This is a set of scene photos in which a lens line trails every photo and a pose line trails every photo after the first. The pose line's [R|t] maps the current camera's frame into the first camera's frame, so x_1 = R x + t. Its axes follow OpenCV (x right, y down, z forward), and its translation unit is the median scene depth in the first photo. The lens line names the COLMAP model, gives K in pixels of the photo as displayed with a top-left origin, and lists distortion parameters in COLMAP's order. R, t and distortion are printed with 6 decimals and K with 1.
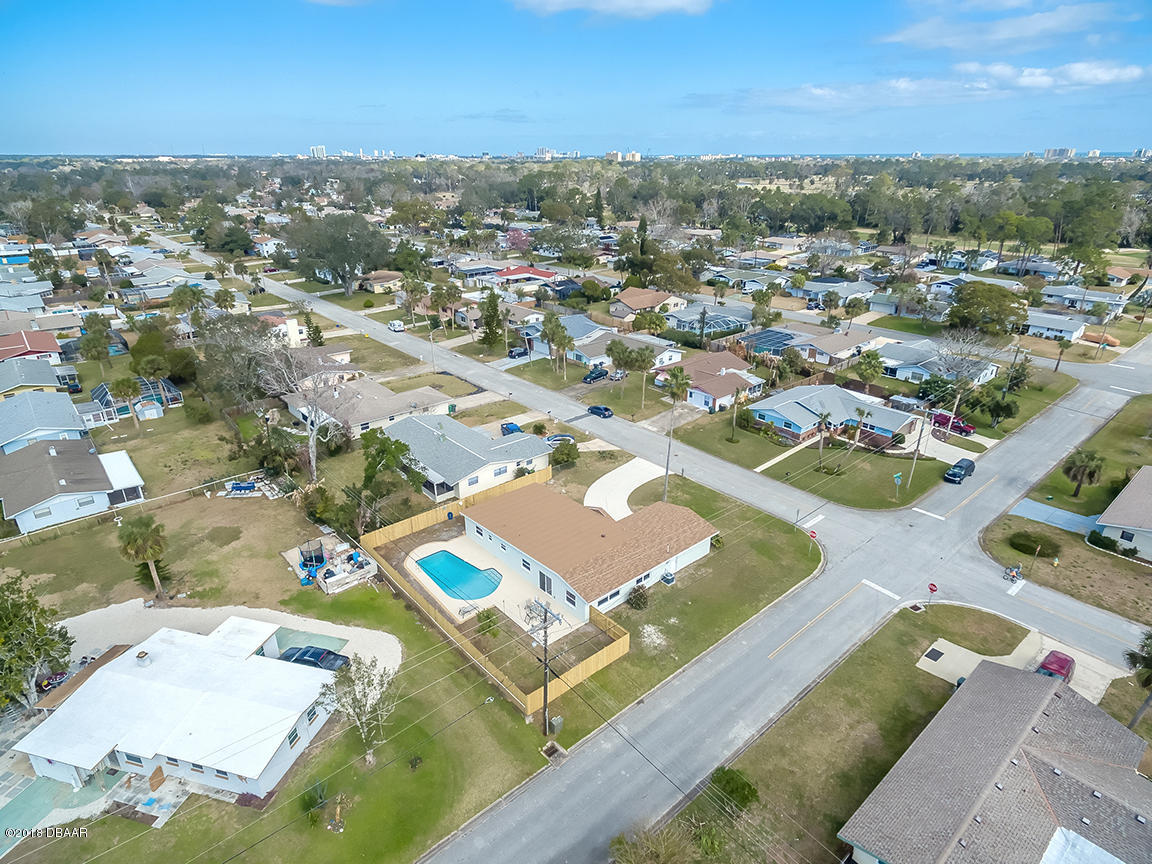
lens RADIAL K [[651.1, 0, 572.8], [0, 651.1, 433.5], [0, 0, 1]] dist [0.007081, 0.000482]
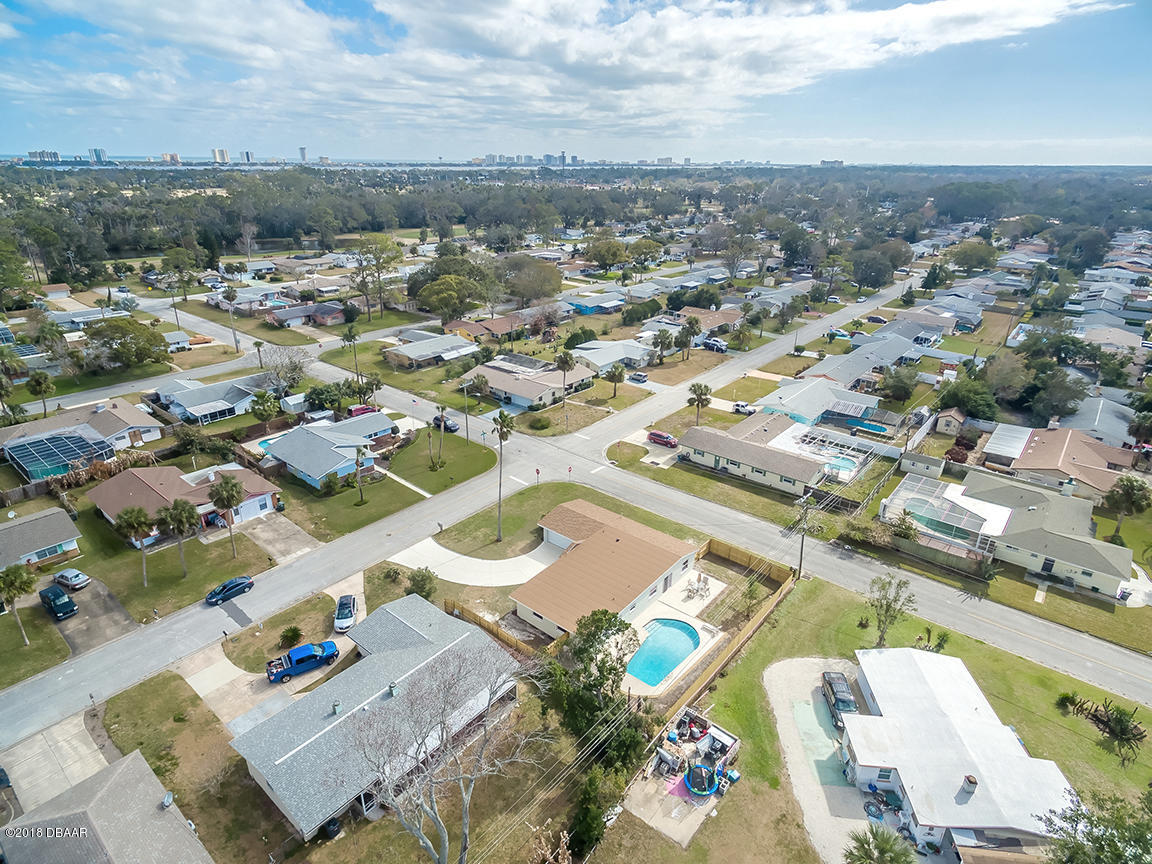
lens RADIAL K [[631.0, 0, 573.2], [0, 631.0, 452.0], [0, 0, 1]] dist [0.006140, -0.000391]
pose [[-0.155512, -0.411063, 0.898245, -0.723046], [0.379355, 0.814732, 0.438522, -0.403897], [-0.912089, 0.408949, 0.029239, 0.788972]]
